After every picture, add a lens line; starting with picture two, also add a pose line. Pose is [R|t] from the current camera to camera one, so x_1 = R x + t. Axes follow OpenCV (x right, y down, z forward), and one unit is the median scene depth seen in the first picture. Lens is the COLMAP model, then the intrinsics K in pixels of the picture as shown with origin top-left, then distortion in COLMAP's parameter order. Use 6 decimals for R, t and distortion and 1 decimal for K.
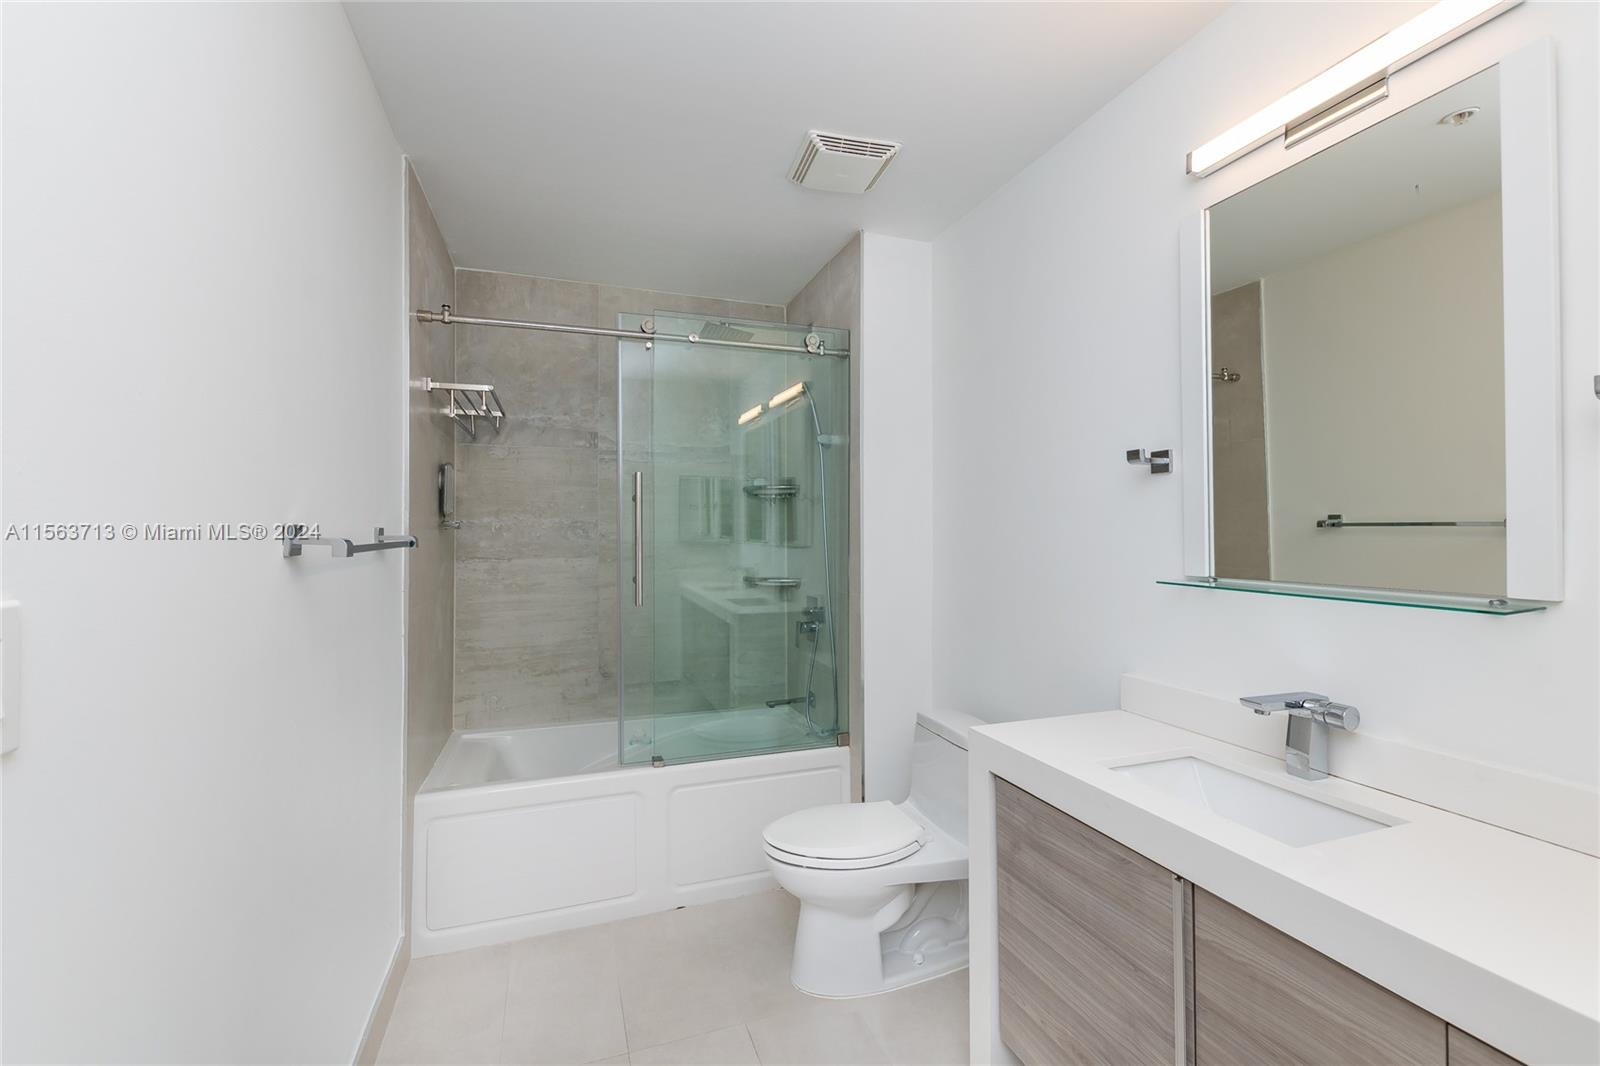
lens RADIAL K [[681.9, 0, 799.1], [0, 681.9, 529.0], [0, 0, 1]] dist [0.003421, -0.001752]
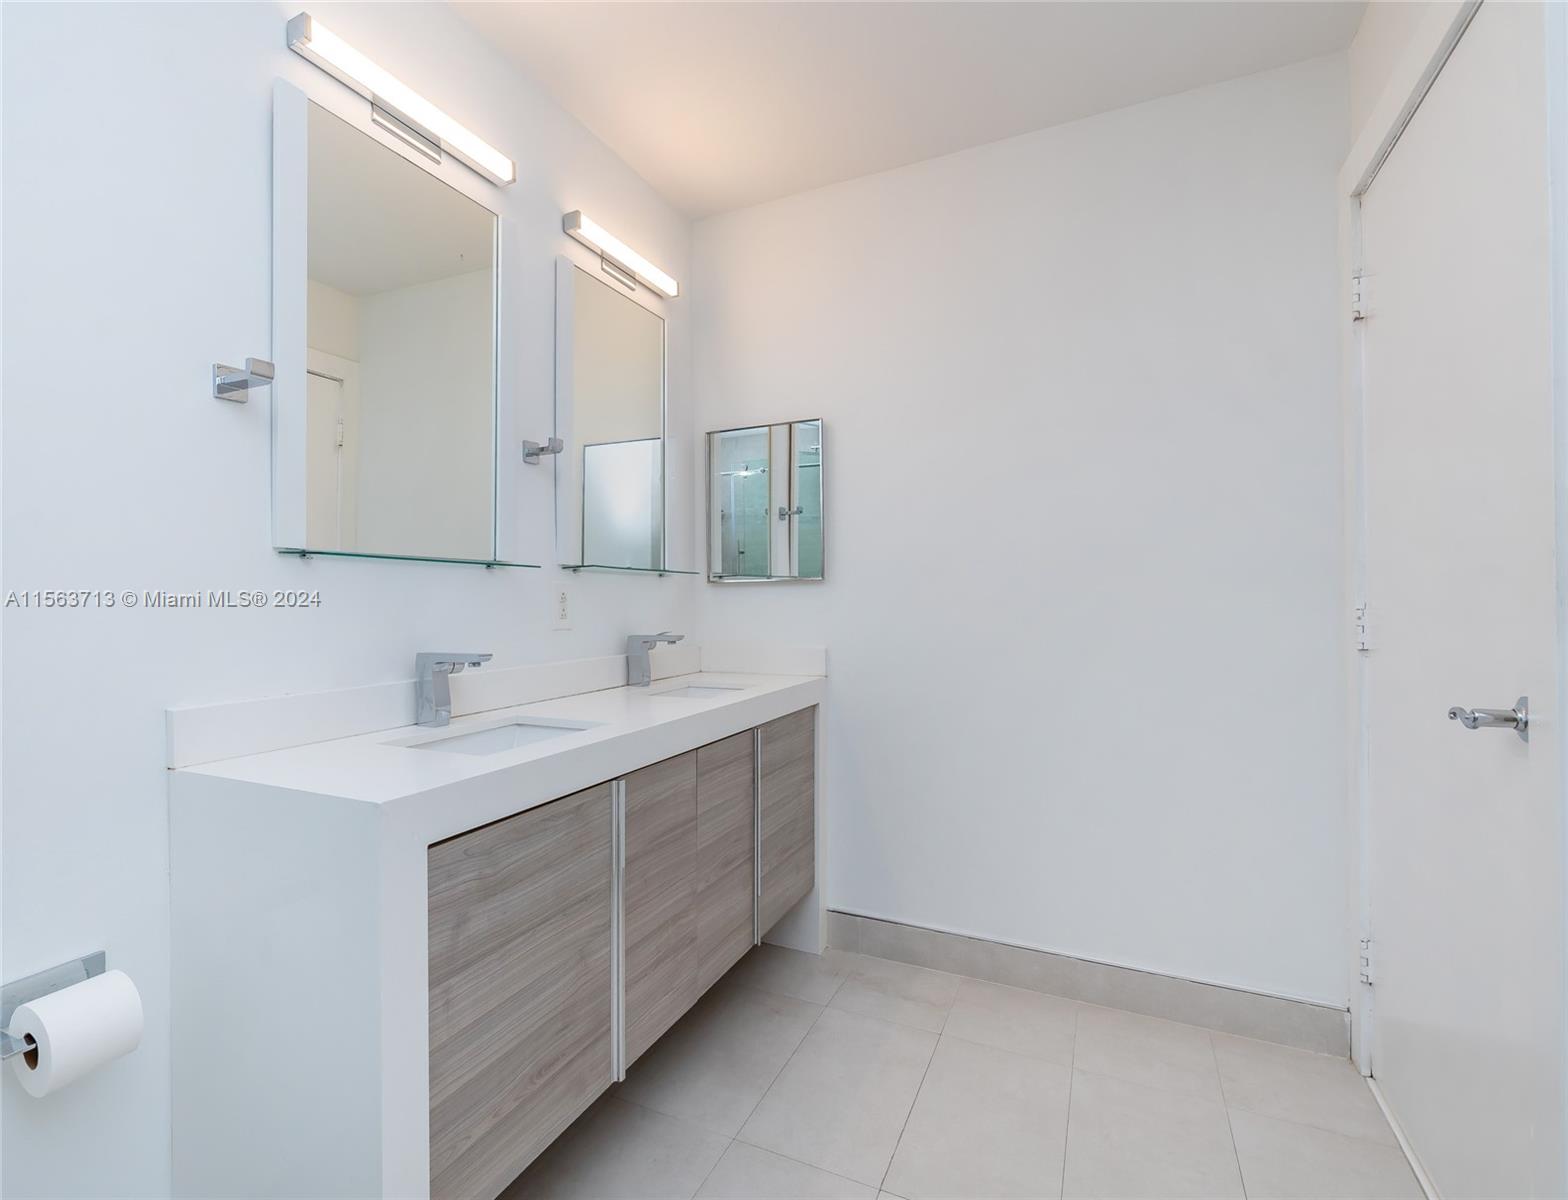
lens RADIAL K [[721.6, 0, 782.4], [0, 721.6, 596.5], [0, 0, 1]] dist [-0.000094, -0.000009]
pose [[-0.725308, 0.010316, 0.688347, -0.451031], [0.006895, 0.999946, -0.007721, 0.155933], [-0.688390, -0.000854, -0.725340, 1.407481]]
